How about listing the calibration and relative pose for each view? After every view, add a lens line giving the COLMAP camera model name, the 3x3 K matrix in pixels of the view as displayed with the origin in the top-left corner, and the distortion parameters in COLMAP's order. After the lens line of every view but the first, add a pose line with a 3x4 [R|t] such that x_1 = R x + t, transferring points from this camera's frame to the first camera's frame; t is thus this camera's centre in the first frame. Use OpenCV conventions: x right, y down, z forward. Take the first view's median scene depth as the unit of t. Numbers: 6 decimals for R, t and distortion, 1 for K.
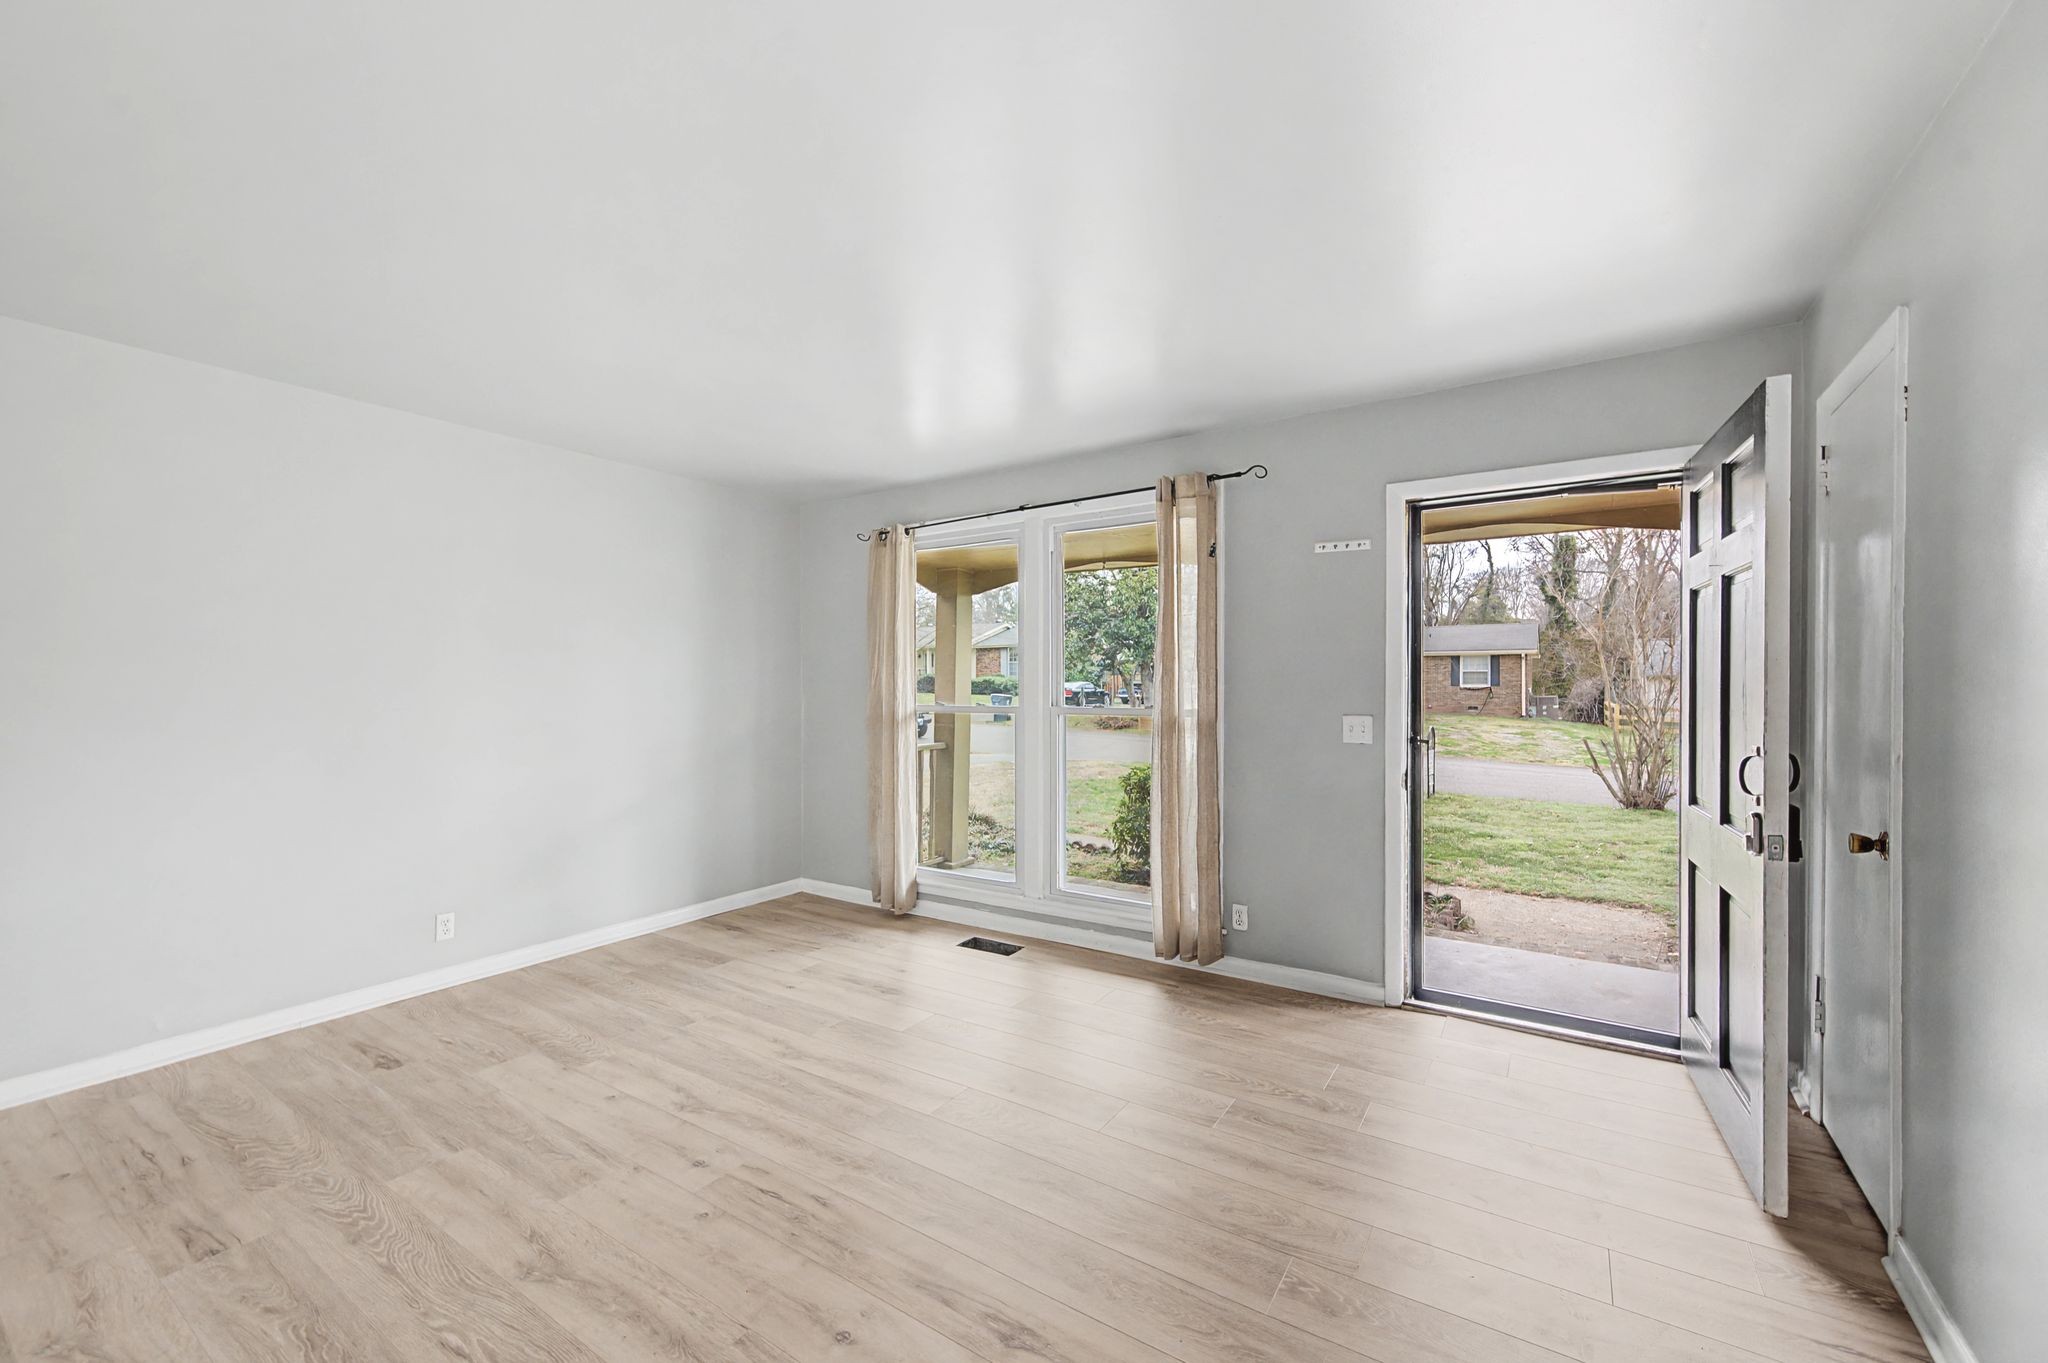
lens RADIAL K [[814.4, 0, 1024.0], [0, 814.4, 690.5], [0, 0, 1]] dist [0.006078, -0.000857]
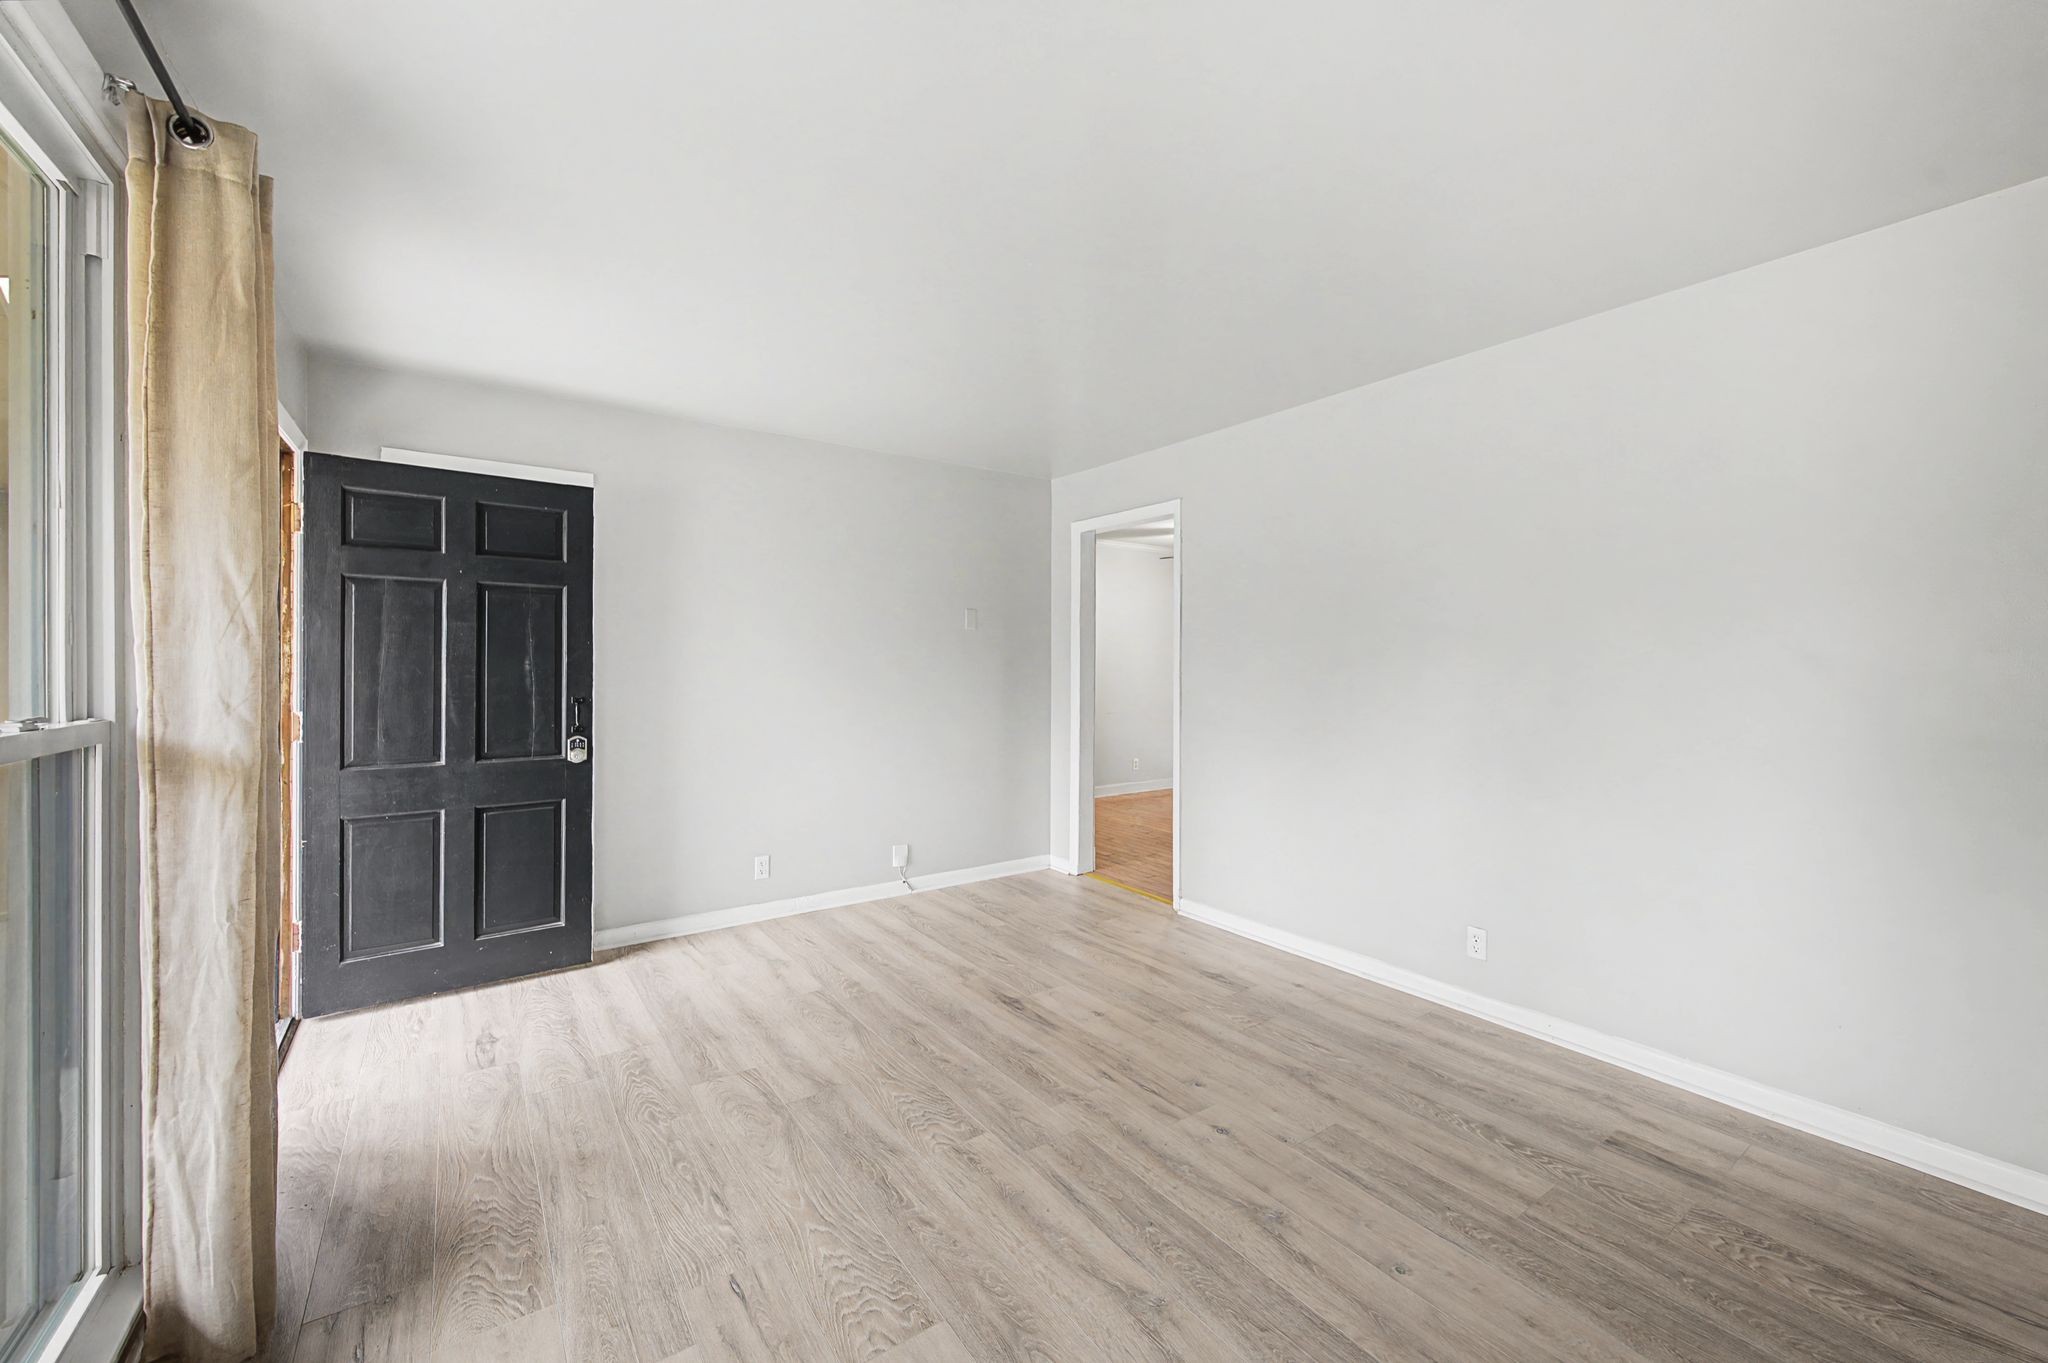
lens RADIAL K [[814.4, 0, 1033.9], [0, 814.4, 664.7], [0, 0, 1]] dist [0.006078, -0.000857]
pose [[-0.935030, 0.002007, 0.354562, -0.419592], [0.004299, 0.999975, 0.005676, -0.003908], [-0.354542, 0.006832, -0.935015, 1.575707]]
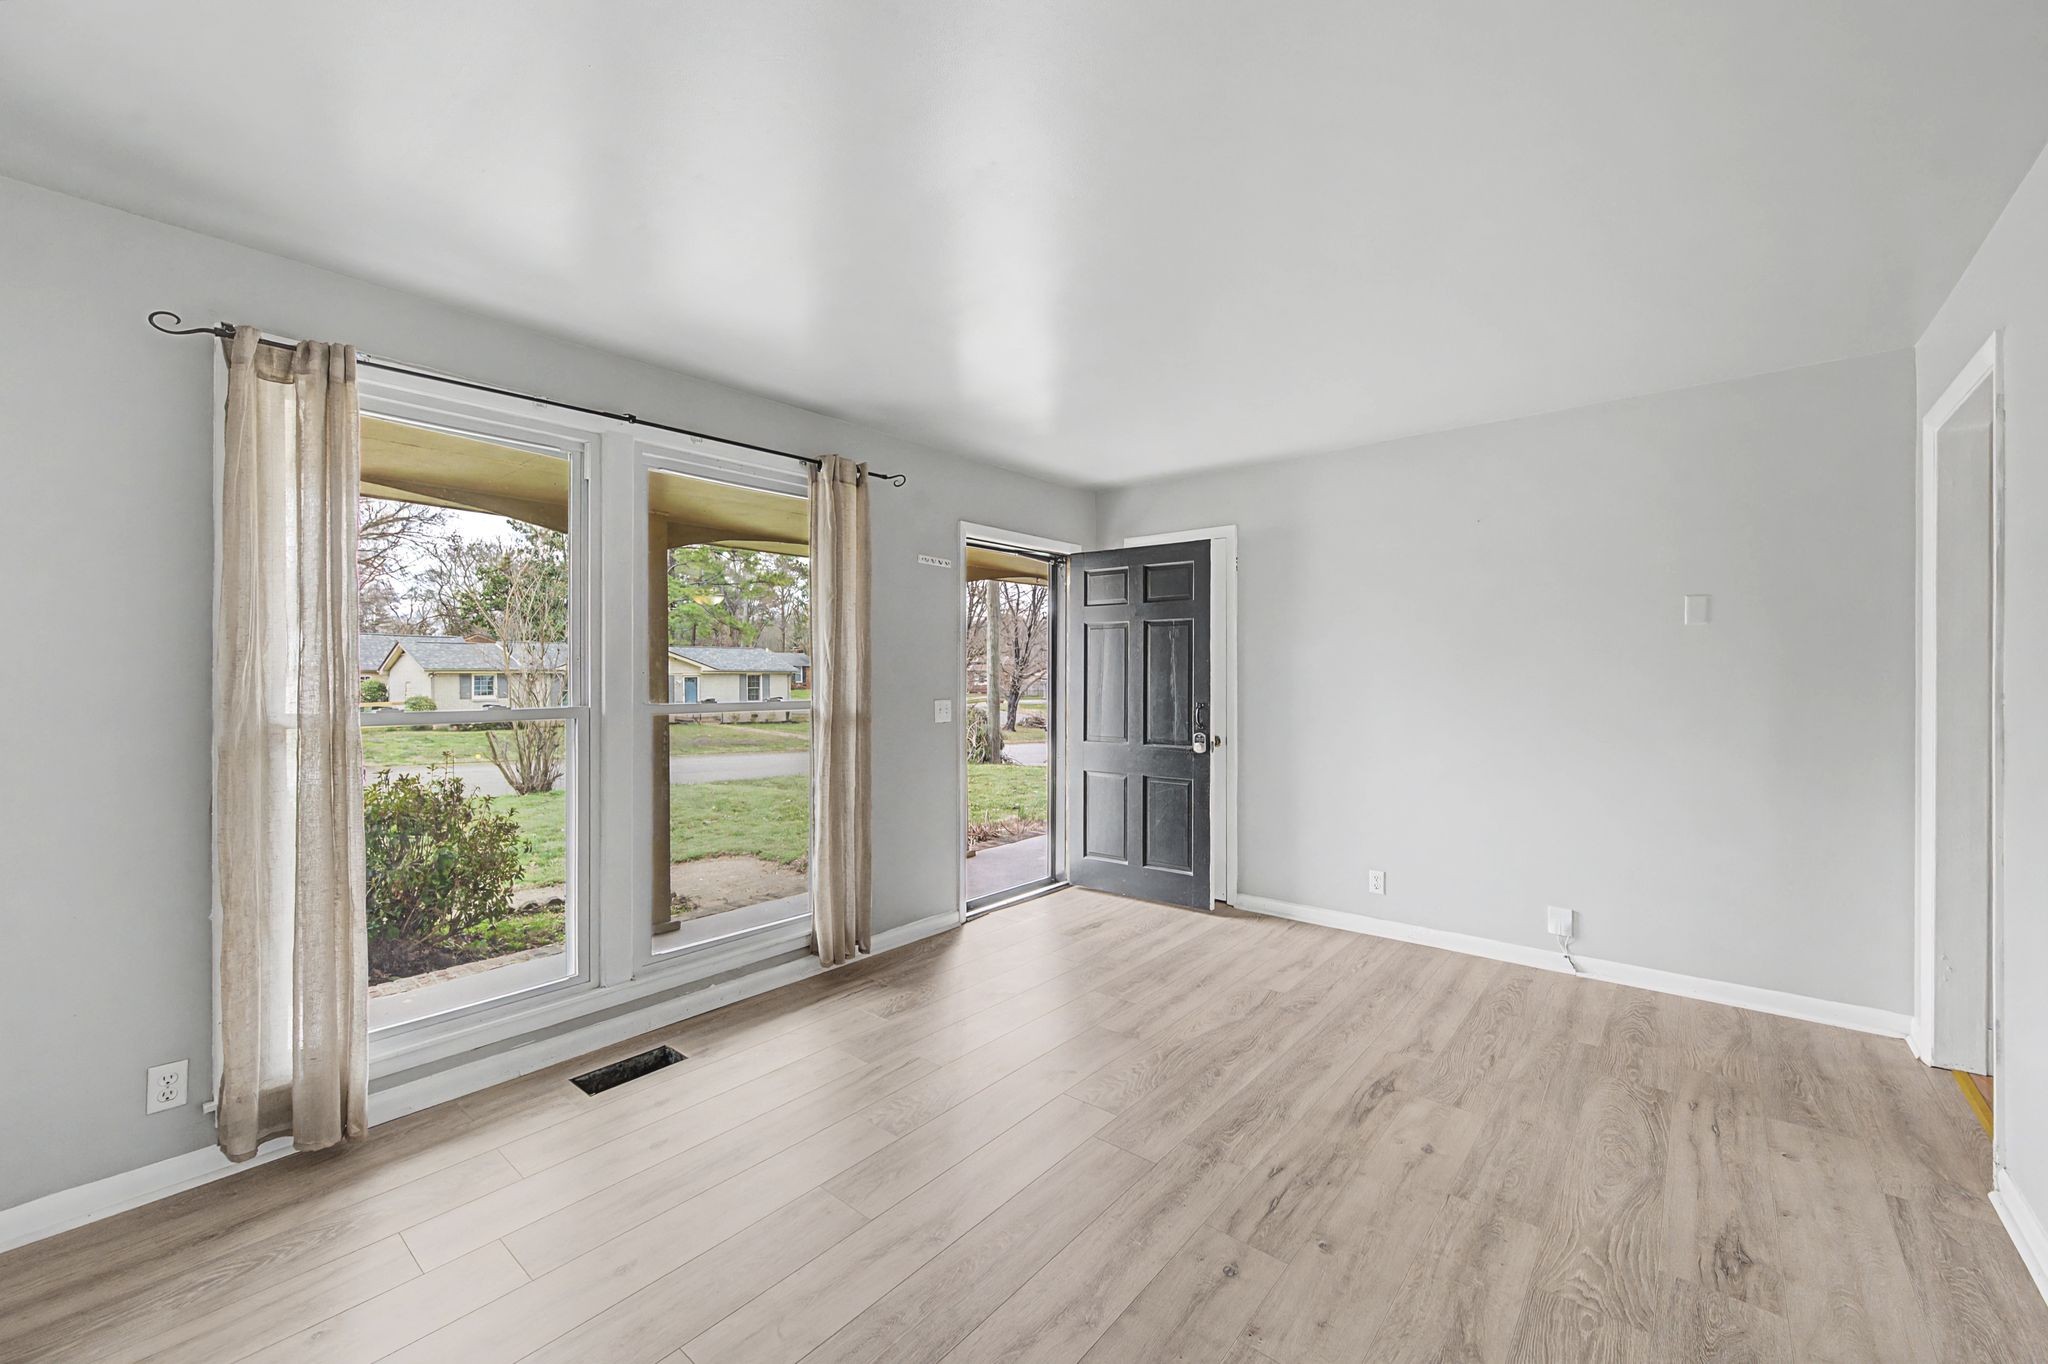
lens RADIAL K [[814.4, 0, 1021.2], [0, 814.4, 679.4], [0, 0, 1]] dist [0.006078, -0.000857]
pose [[0.118168, -0.000470, 0.992994, -0.943114], [0.008315, 0.999965, -0.000516, 0.000760], [-0.992959, 0.008317, 0.118167, 0.858003]]
